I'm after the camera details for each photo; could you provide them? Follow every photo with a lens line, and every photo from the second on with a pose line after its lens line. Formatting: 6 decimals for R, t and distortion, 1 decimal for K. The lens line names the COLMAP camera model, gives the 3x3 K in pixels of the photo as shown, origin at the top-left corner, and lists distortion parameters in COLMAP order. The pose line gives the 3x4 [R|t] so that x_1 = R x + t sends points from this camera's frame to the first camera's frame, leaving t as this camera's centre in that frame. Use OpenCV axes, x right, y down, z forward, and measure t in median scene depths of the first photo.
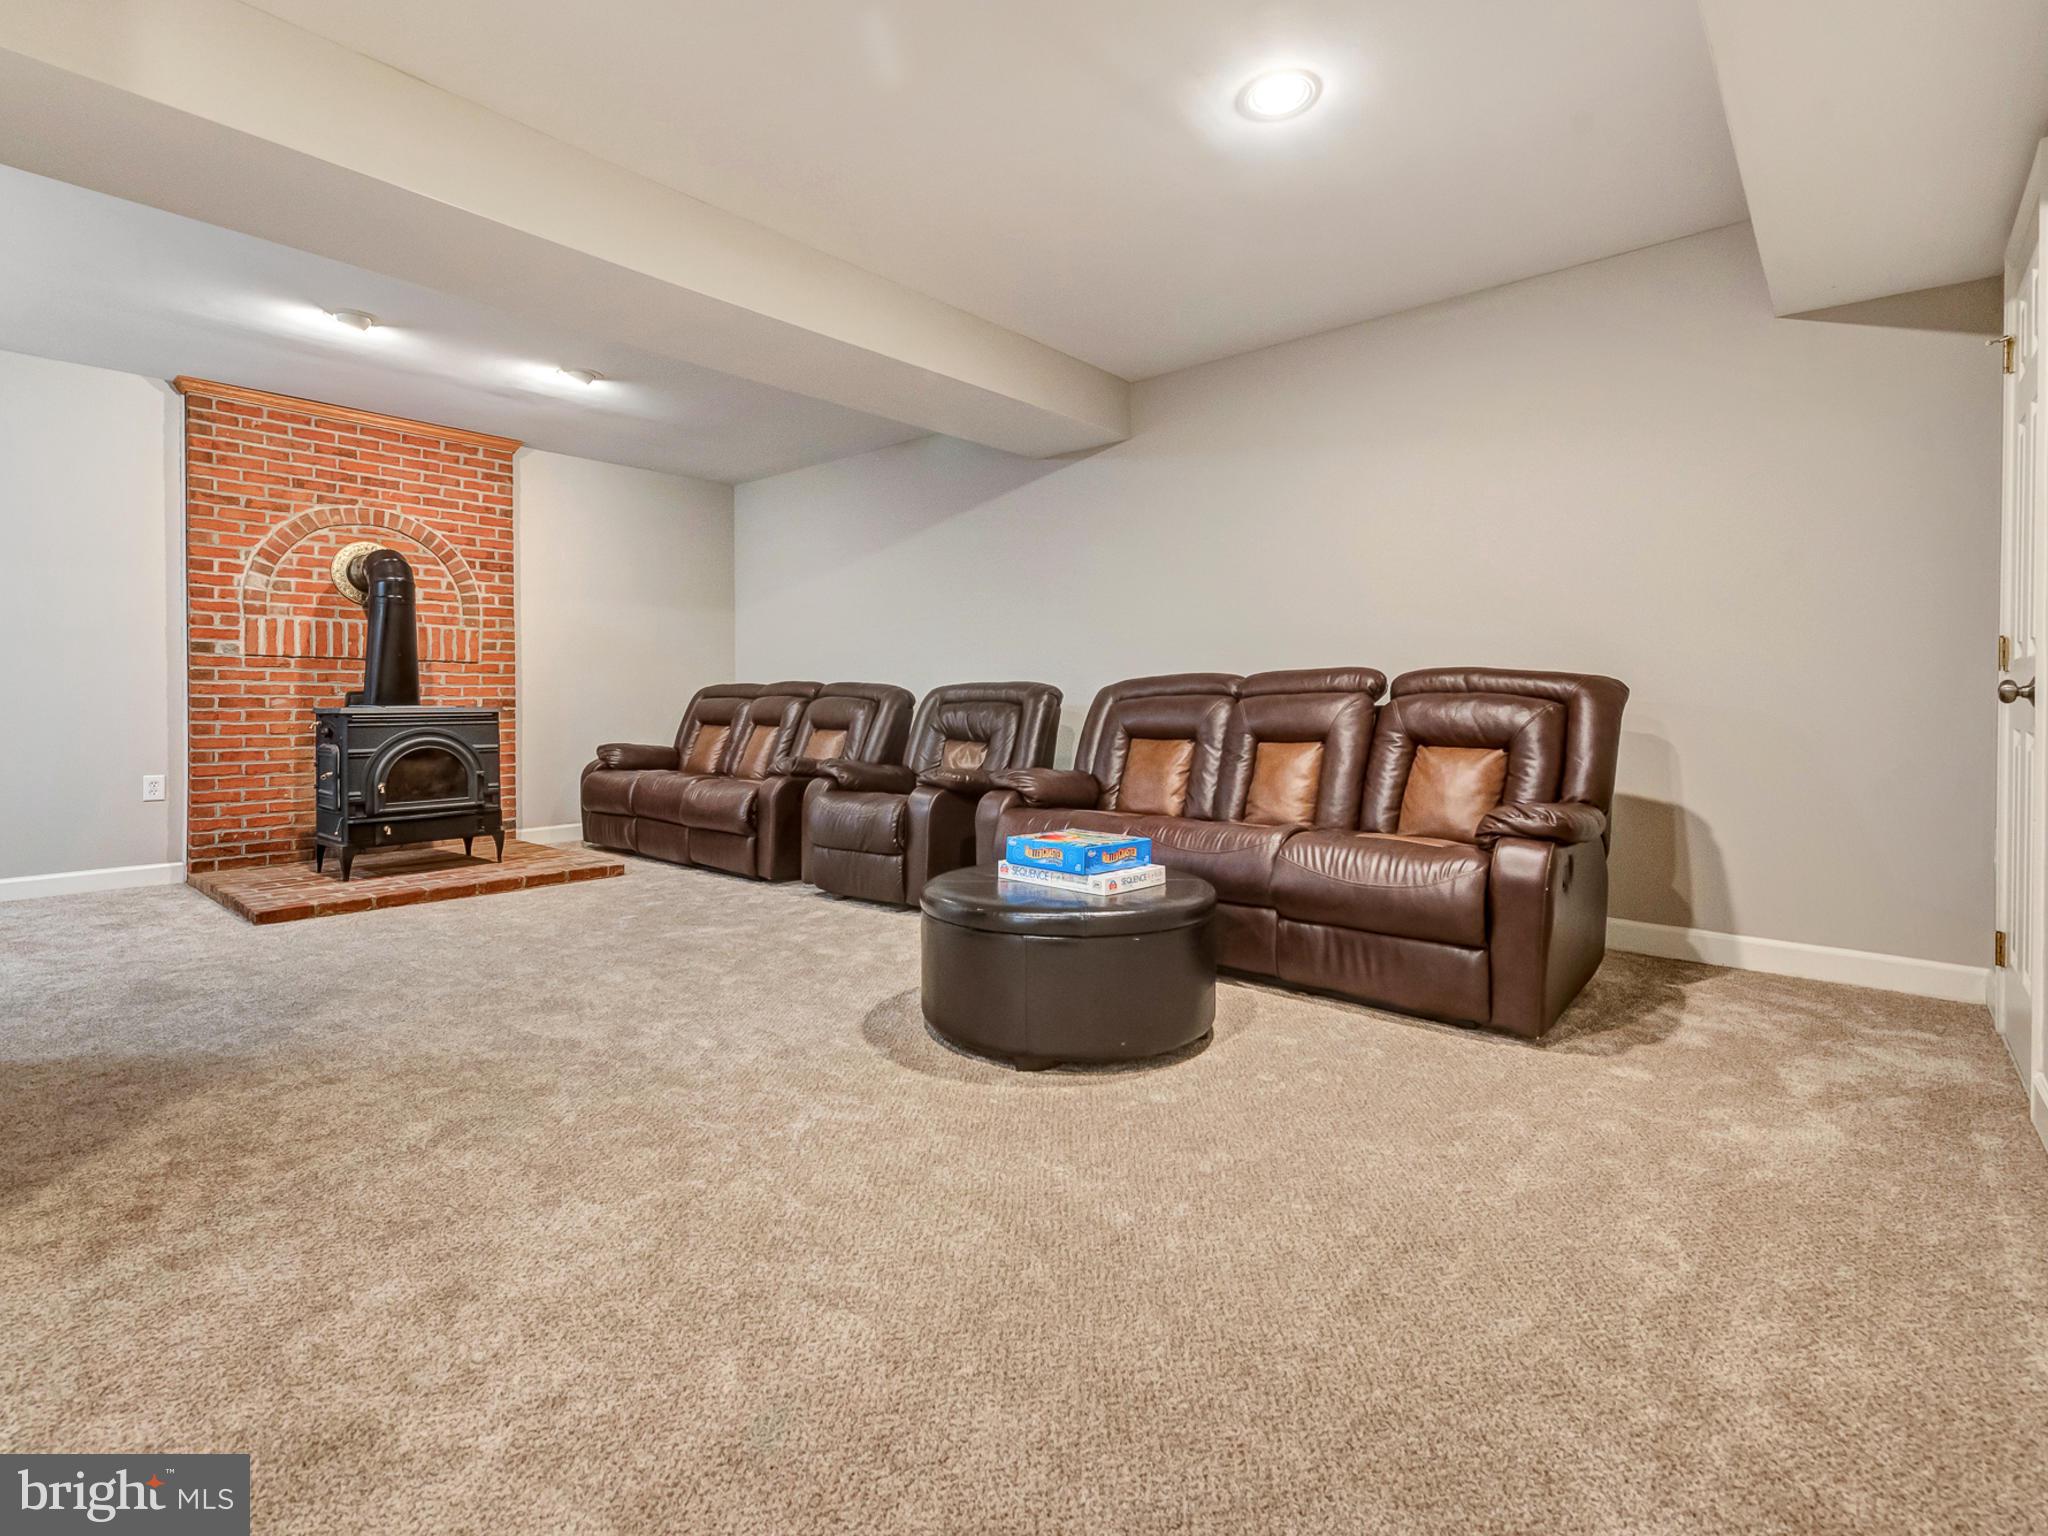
lens RADIAL K [[935.3, 0, 1032.8], [0, 935.3, 751.5], [0, 0, 1]] dist [0.012474, -0.001778]
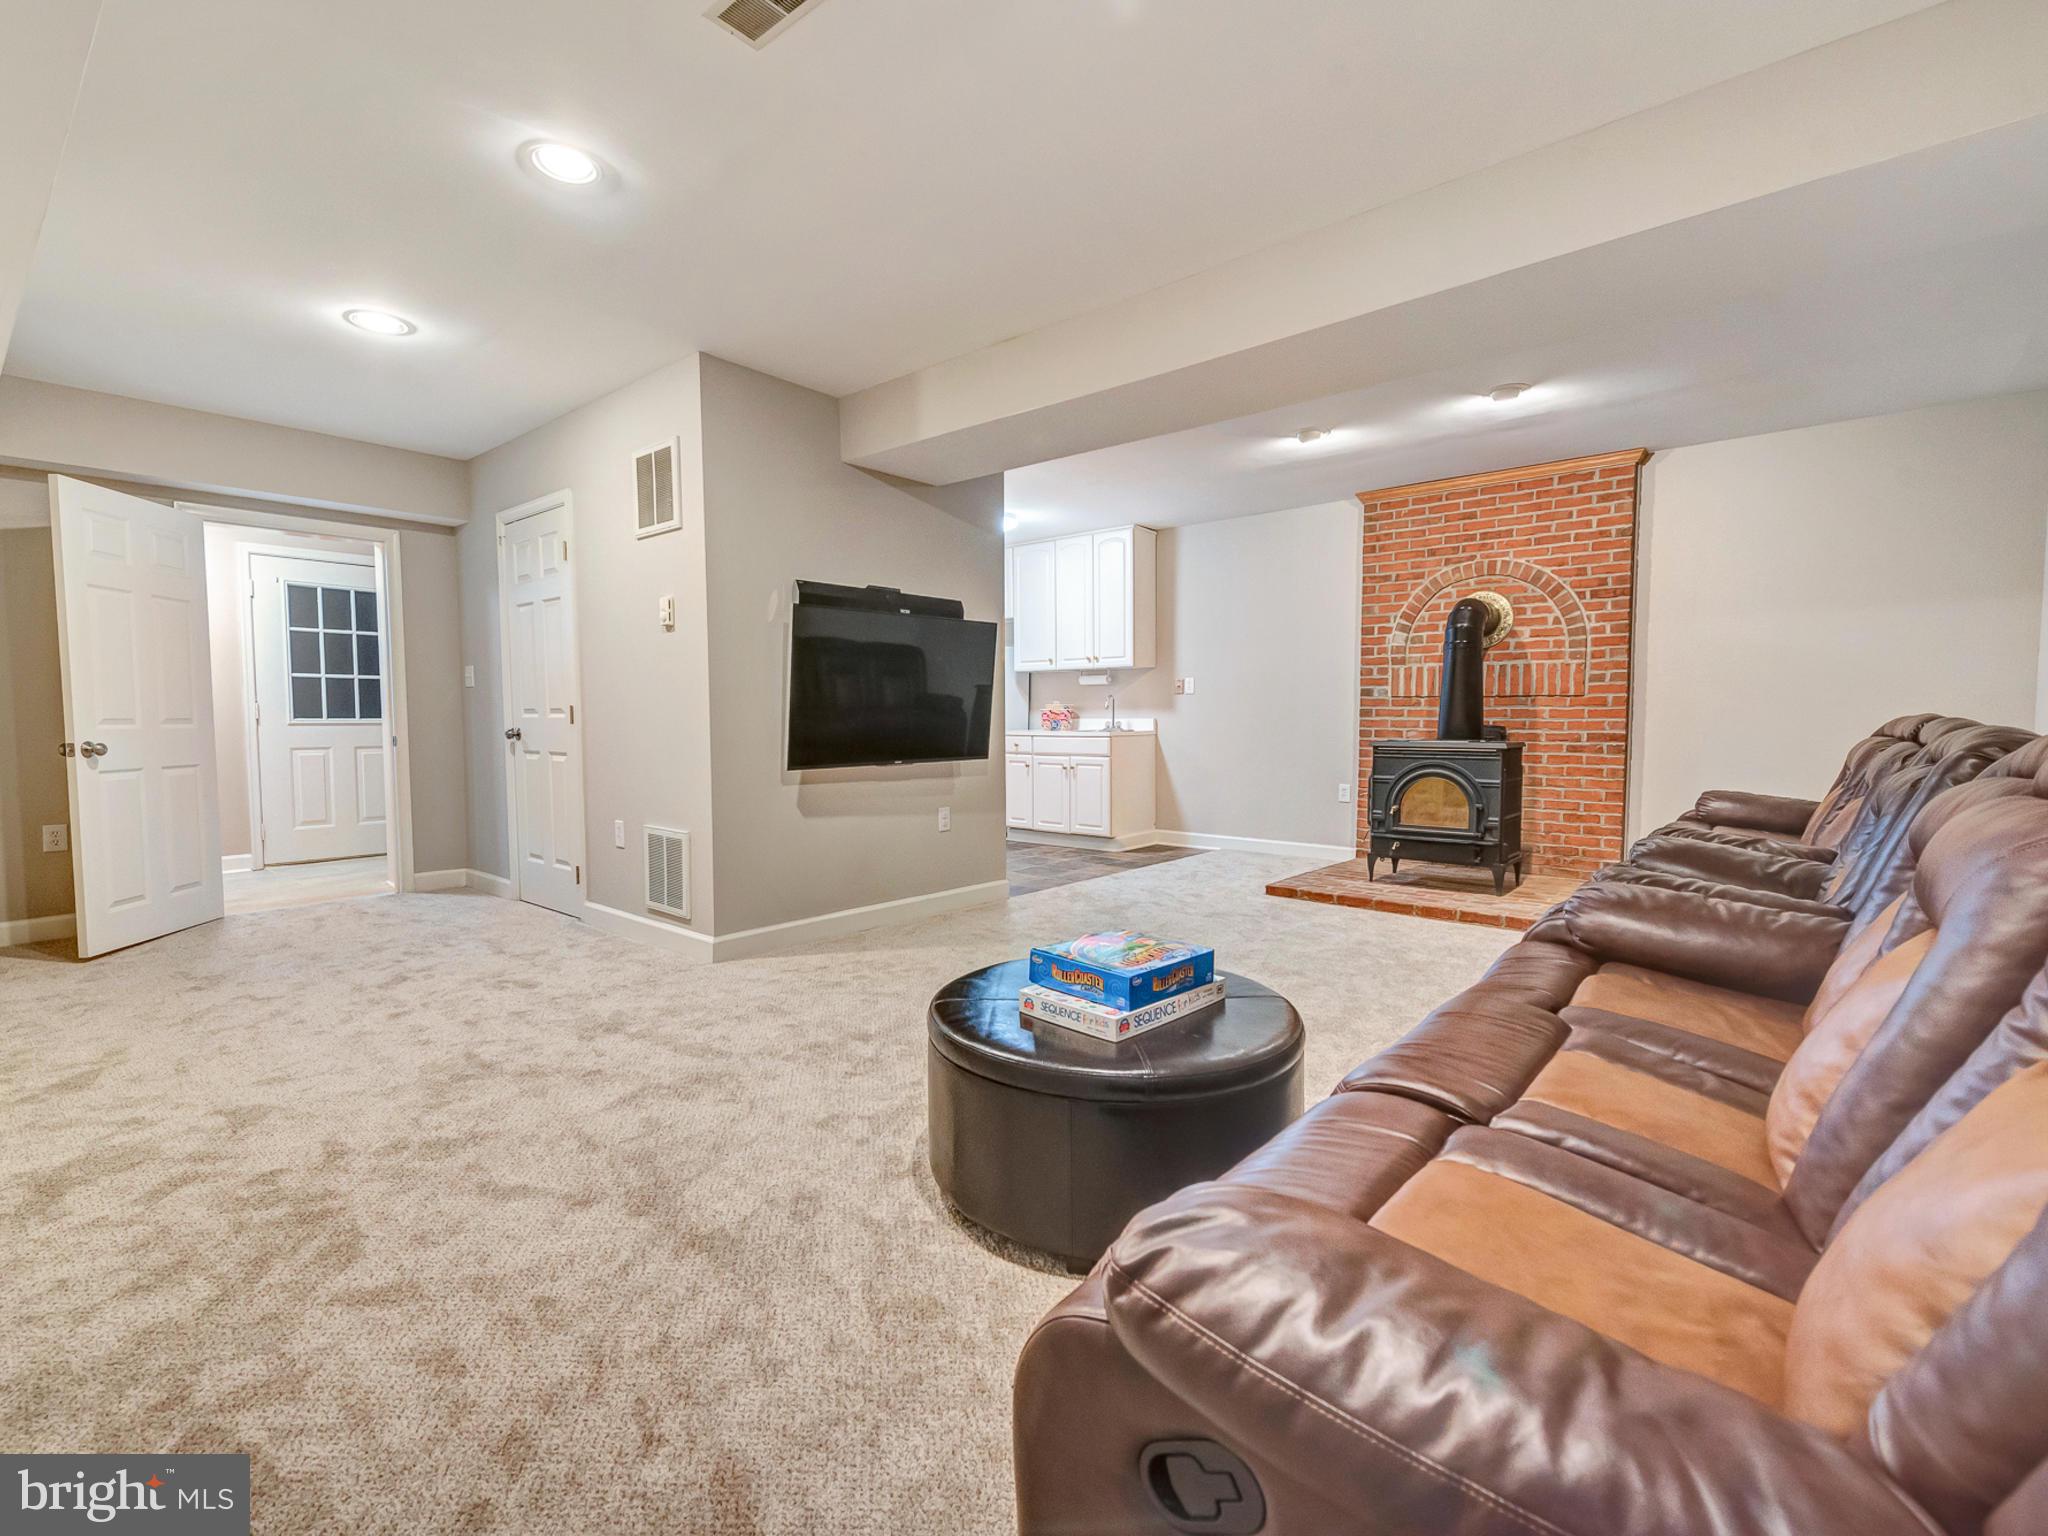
lens RADIAL K [[935.3, 0, 1031.6], [0, 935.3, 779.0], [0, 0, 1]] dist [0.012474, -0.001778]
pose [[0.024952, 0.065255, -0.997557, 0.407354], [-0.058482, 0.996254, 0.063707, -0.041757], [0.997977, 0.056749, 0.028674, 0.457374]]
